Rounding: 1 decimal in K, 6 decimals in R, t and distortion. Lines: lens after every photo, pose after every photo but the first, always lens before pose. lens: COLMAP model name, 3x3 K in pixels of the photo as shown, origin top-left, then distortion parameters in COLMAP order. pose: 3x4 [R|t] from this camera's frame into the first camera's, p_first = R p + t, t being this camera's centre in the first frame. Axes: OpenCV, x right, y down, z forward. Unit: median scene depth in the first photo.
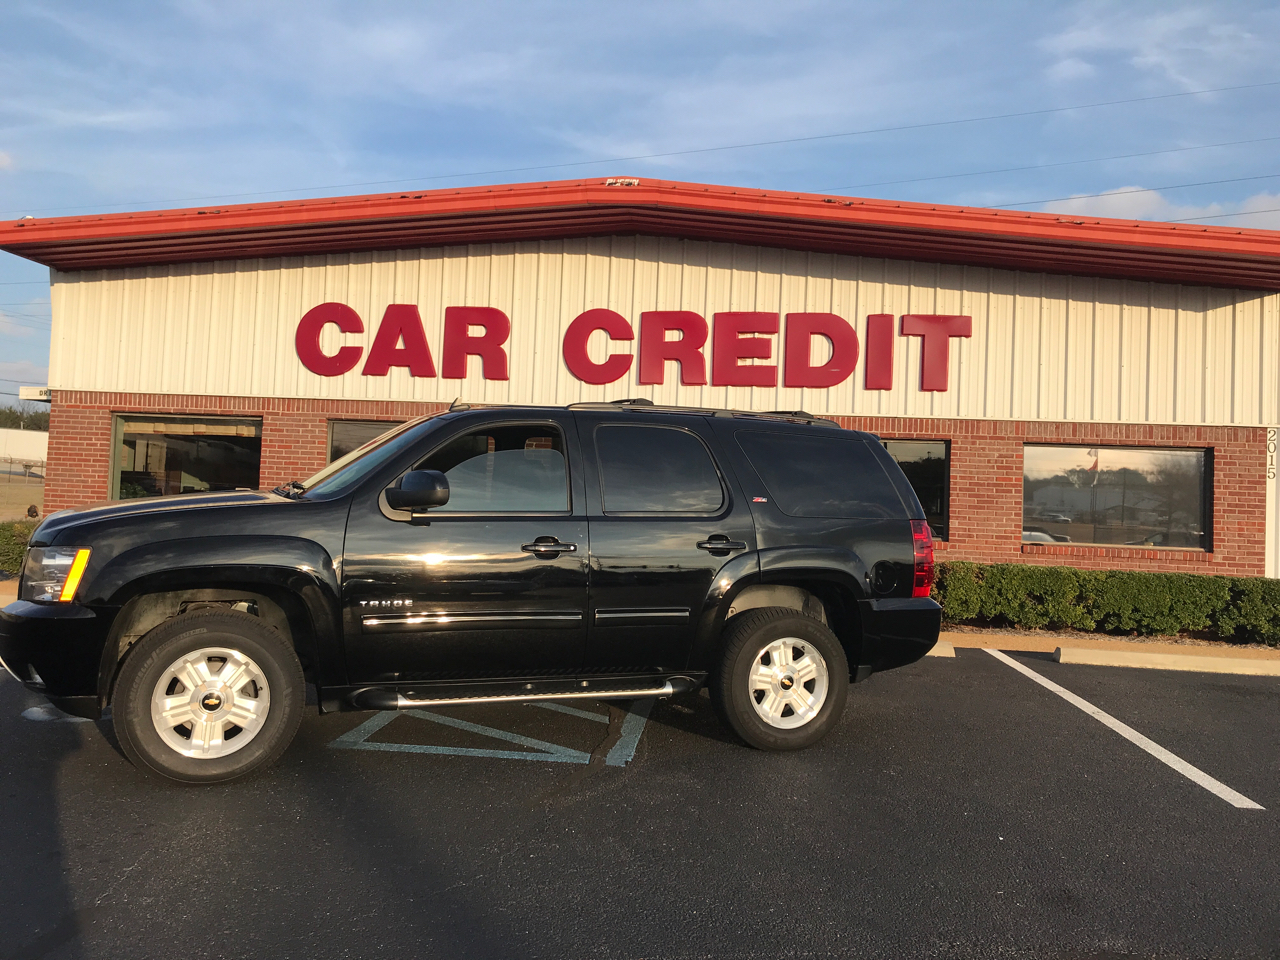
lens RADIAL K [[1084.4, 0, 616.4], [0, 1084.4, 457.3], [0, 0, 1]] dist [0.026240, -0.027405]
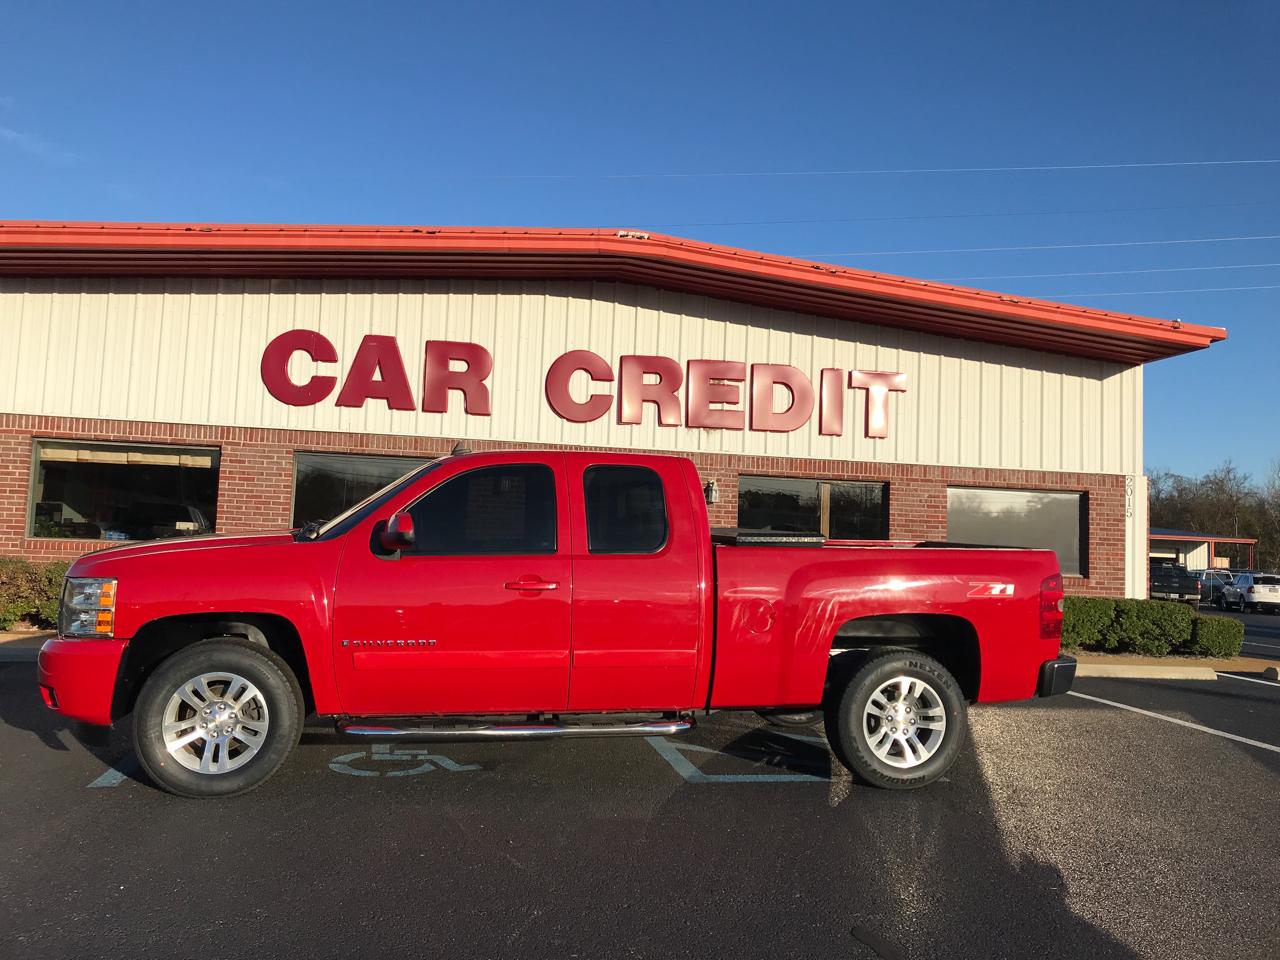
lens RADIAL K [[1084.4, 0, 638.8], [0, 1084.4, 453.2], [0, 0, 1]] dist [0.026240, -0.027405]
pose [[0.953538, 0.020226, 0.300594, -0.276385], [-0.012993, 0.999576, -0.026041, -0.012457], [-0.300993, 0.020926, 0.953397, -0.002035]]
